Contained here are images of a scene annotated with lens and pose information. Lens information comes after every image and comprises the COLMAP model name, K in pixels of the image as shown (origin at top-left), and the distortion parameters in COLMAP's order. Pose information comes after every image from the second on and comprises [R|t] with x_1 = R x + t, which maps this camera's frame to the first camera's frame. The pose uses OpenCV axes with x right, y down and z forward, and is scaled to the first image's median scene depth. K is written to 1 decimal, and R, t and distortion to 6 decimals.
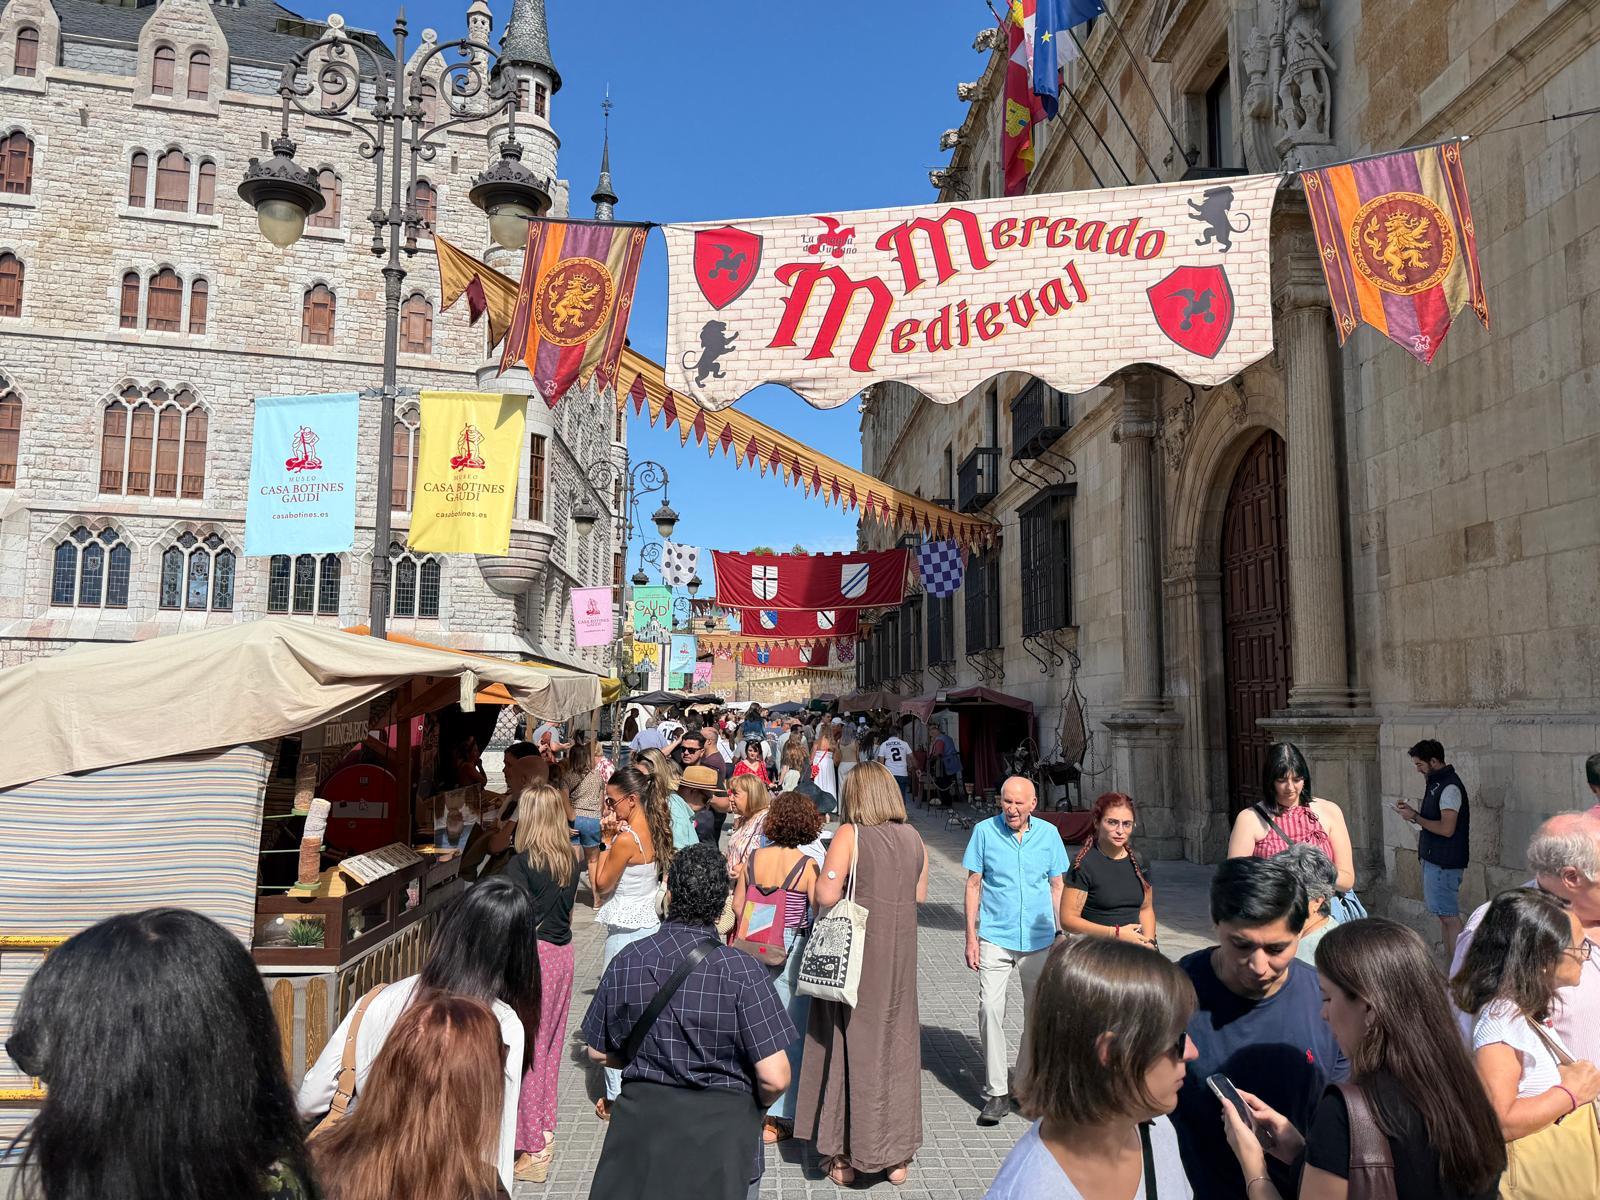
lens RADIAL K [[1243.0, 0, 794.1], [0, 1243.0, 620.7], [0, 0, 1]] dist [-0.005295, 0.013521]
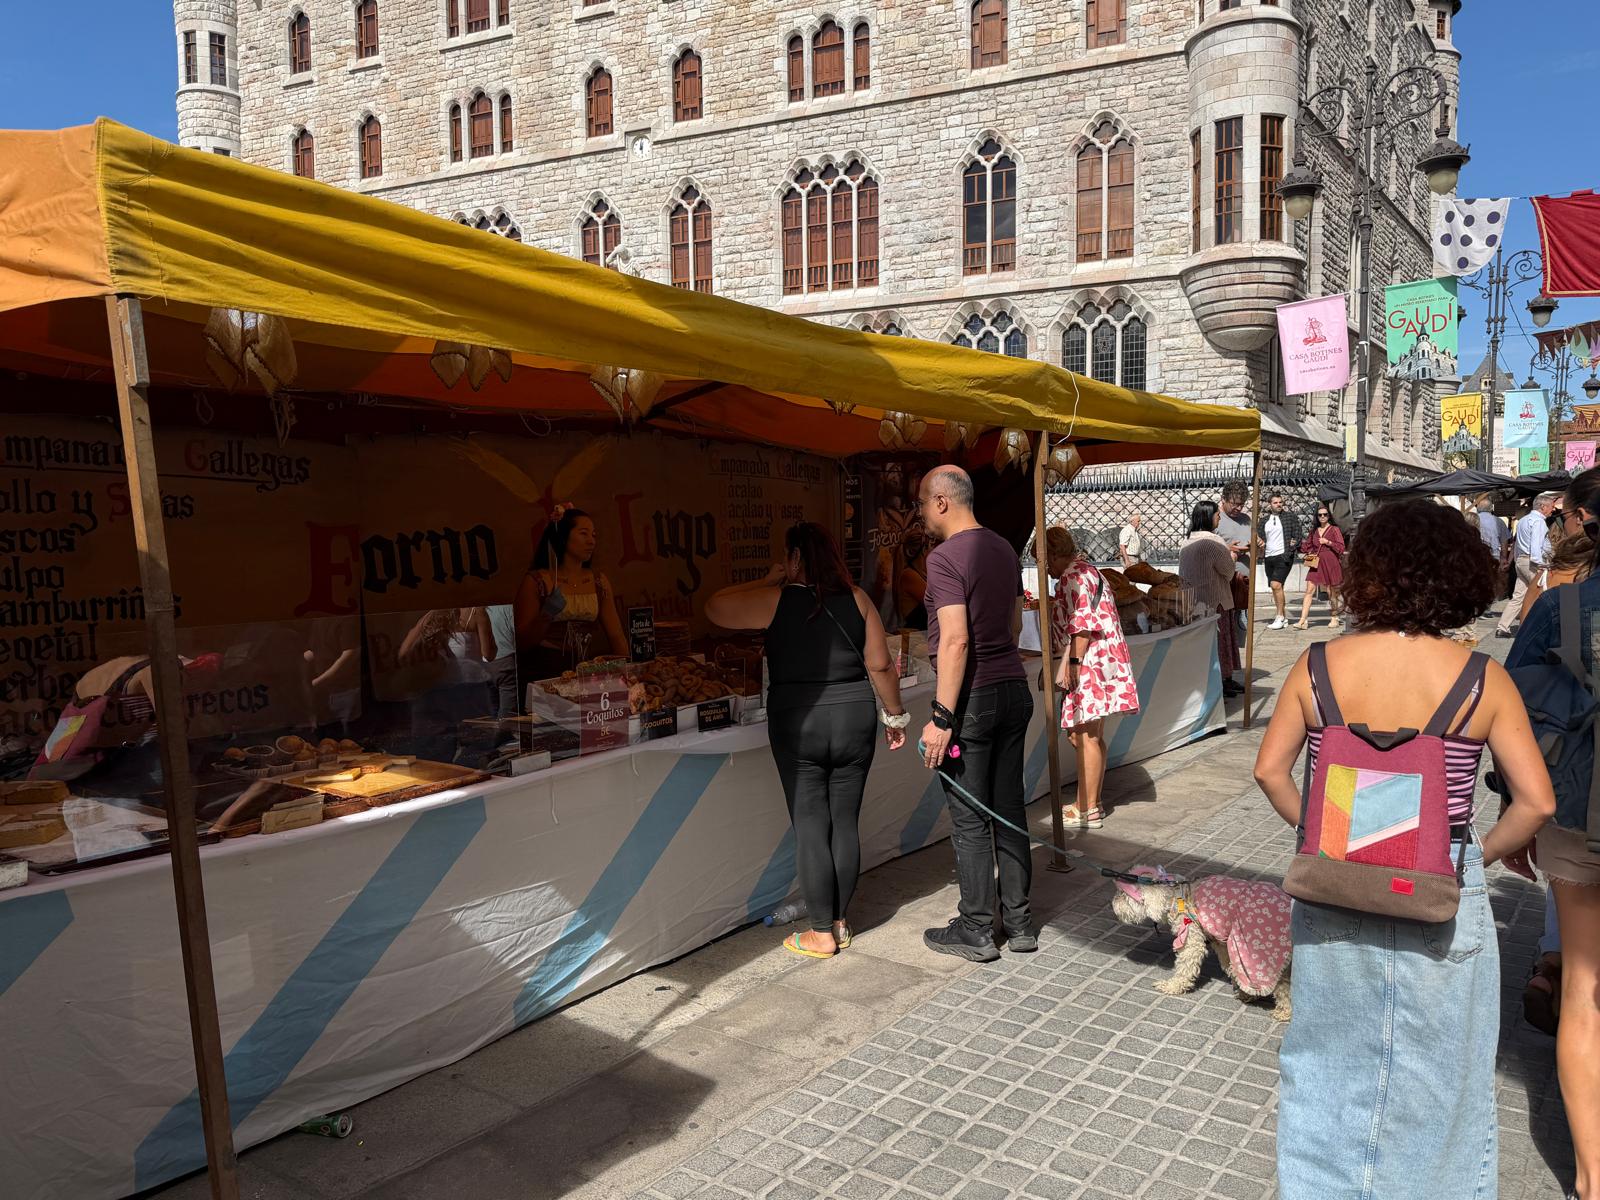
lens RADIAL K [[1243.0, 0, 794.1], [0, 1243.0, 620.7], [0, 0, 1]] dist [-0.005295, 0.013521]
pose [[0.791705, 0.008012, -0.610850, 0.010053], [0.078103, 0.990381, 0.114218, 0.031066], [0.605890, -0.138136, 0.783464, 0.251172]]
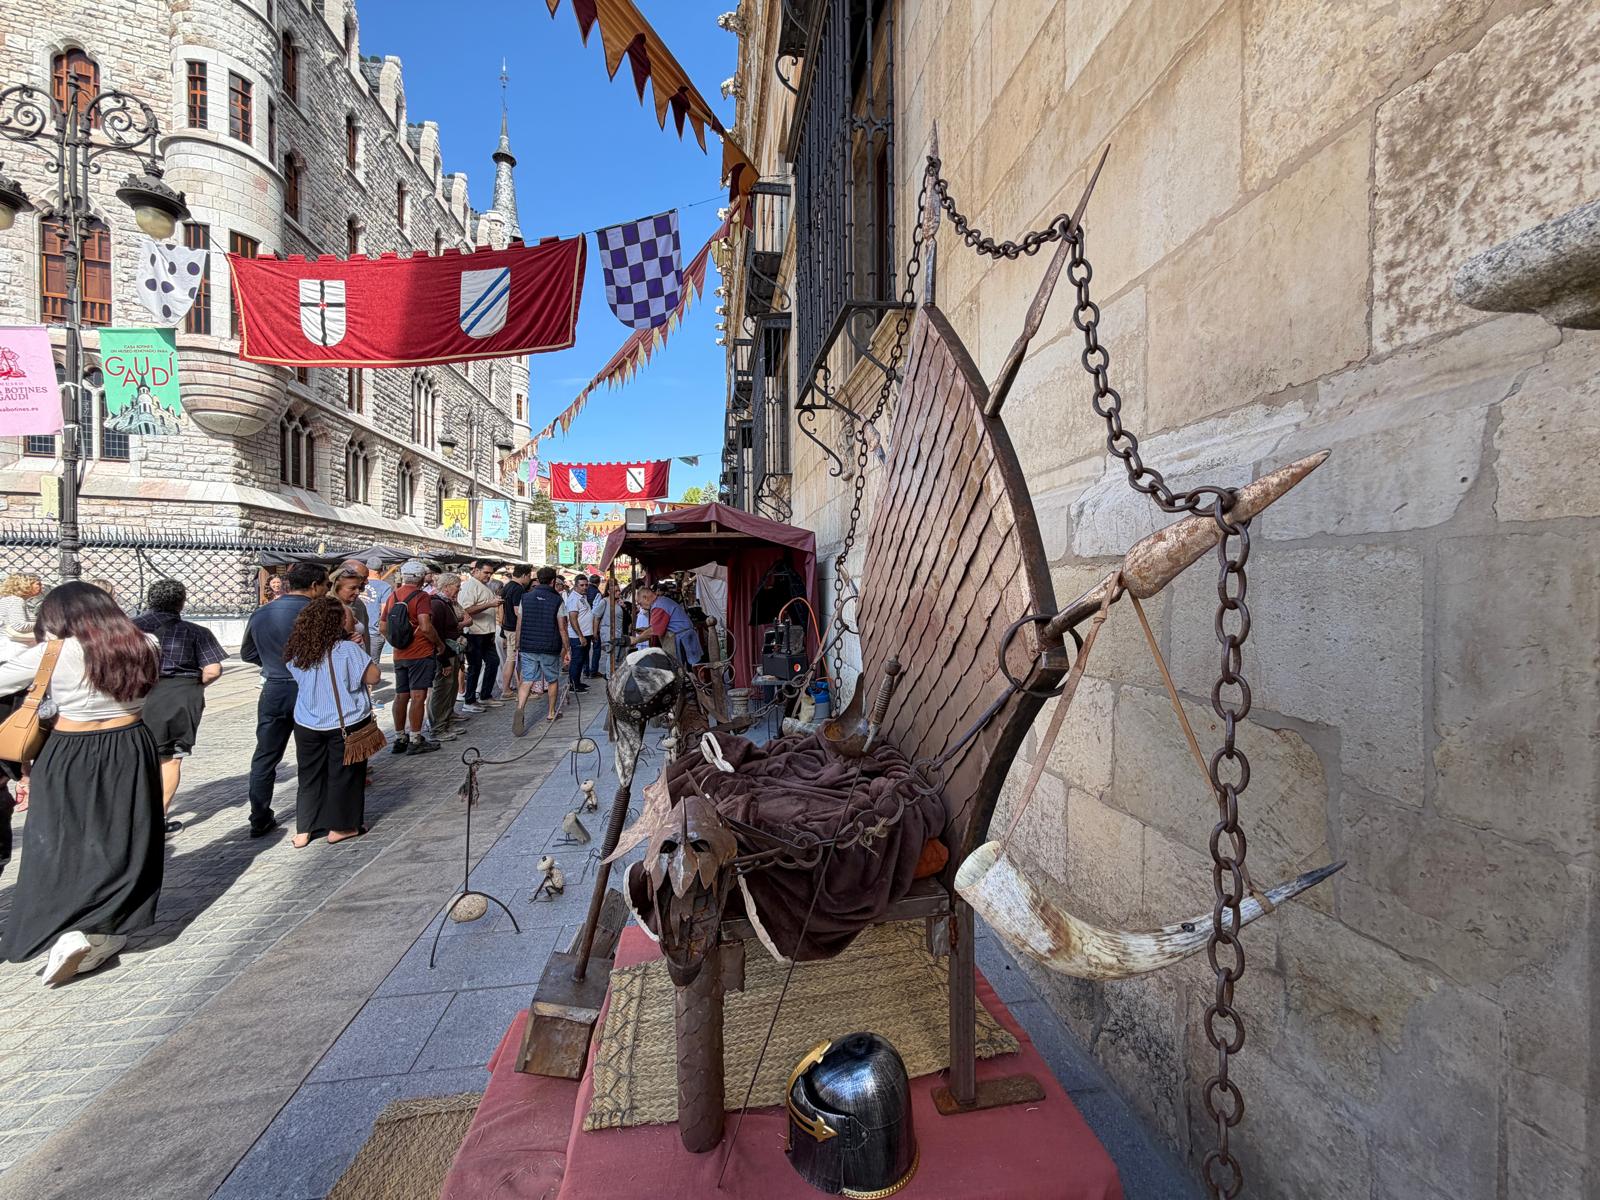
lens RADIAL K [[651.5, 0, 800.0], [0, 651.5, 600.0], [0, 0, 1]] dist [0.019233, 0.000231]
pose [[0.994386, -0.007939, 0.105511, 0.108057], [-0.001970, 0.995619, 0.093480, 0.047193], [-0.105791, -0.093163, 0.990015, 0.505938]]
